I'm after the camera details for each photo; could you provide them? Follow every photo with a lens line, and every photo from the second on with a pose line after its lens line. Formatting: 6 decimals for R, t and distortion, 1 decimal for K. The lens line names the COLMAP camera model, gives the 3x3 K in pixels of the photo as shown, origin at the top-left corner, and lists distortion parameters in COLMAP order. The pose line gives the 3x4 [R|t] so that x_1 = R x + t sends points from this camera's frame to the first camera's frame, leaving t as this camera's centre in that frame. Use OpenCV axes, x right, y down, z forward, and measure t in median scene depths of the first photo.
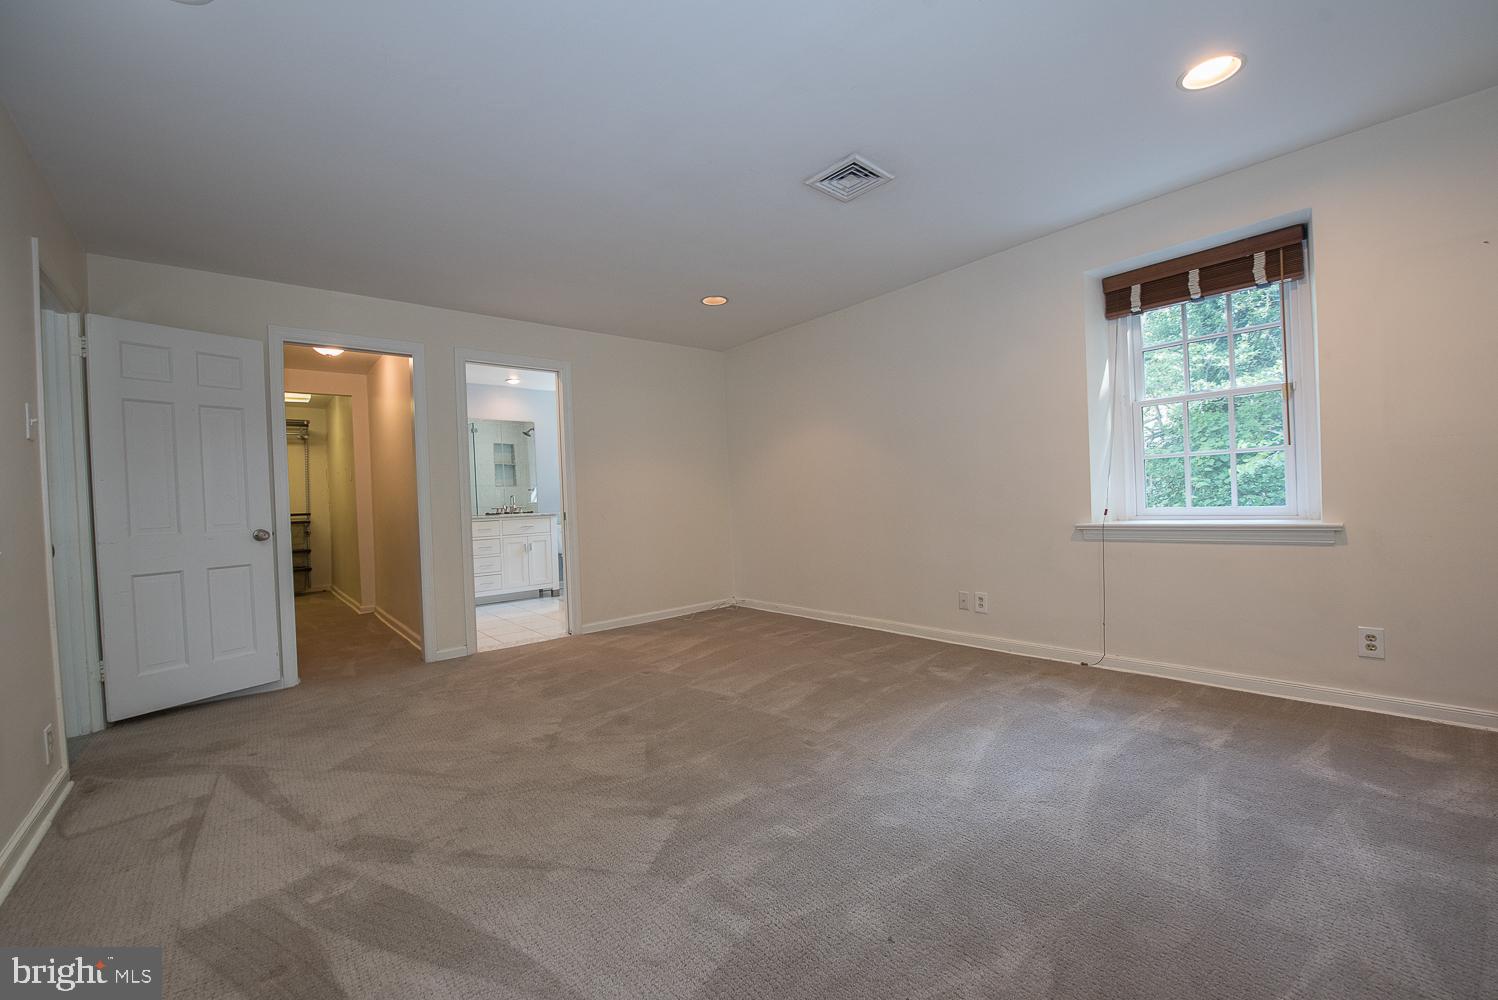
lens RADIAL K [[590.1, 0, 750.8], [0, 590.1, 503.5], [0, 0, 1]] dist [-0.019965, -0.000878]
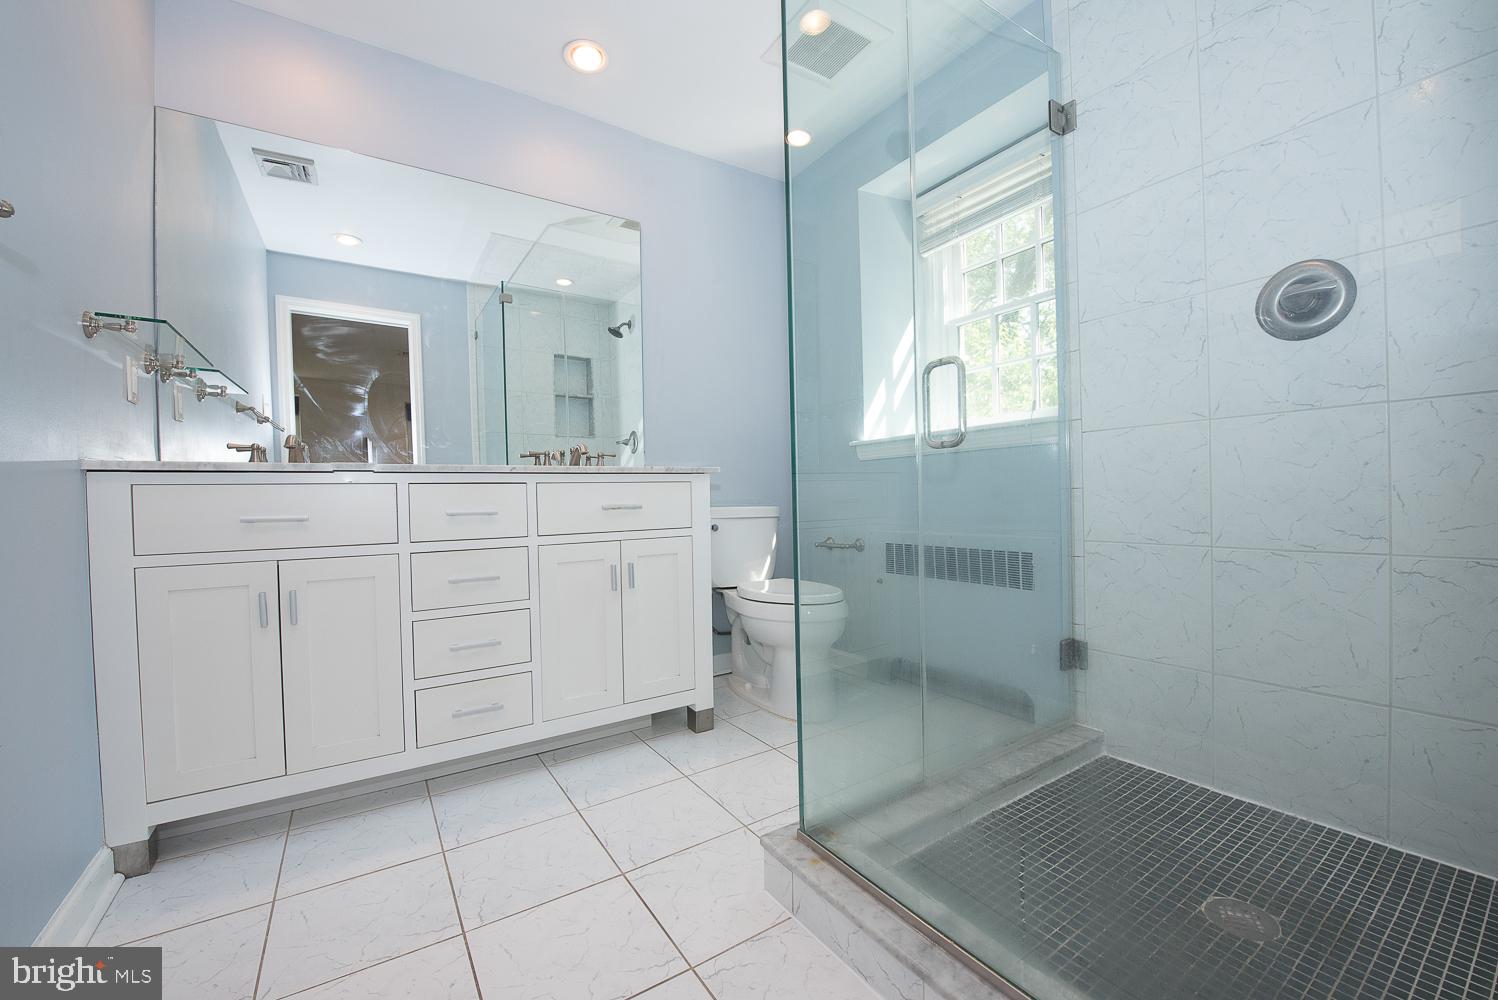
lens RADIAL K [[590.1, 0, 749.1], [0, 590.1, 504.7], [0, 0, 1]] dist [-0.019965, -0.000878]
pose [[0.992063, 0.024932, -0.123248, -0.350294], [-0.024911, 0.999688, 0.001716, 0.045927], [0.123252, 0.001368, 0.992374, 0.891879]]
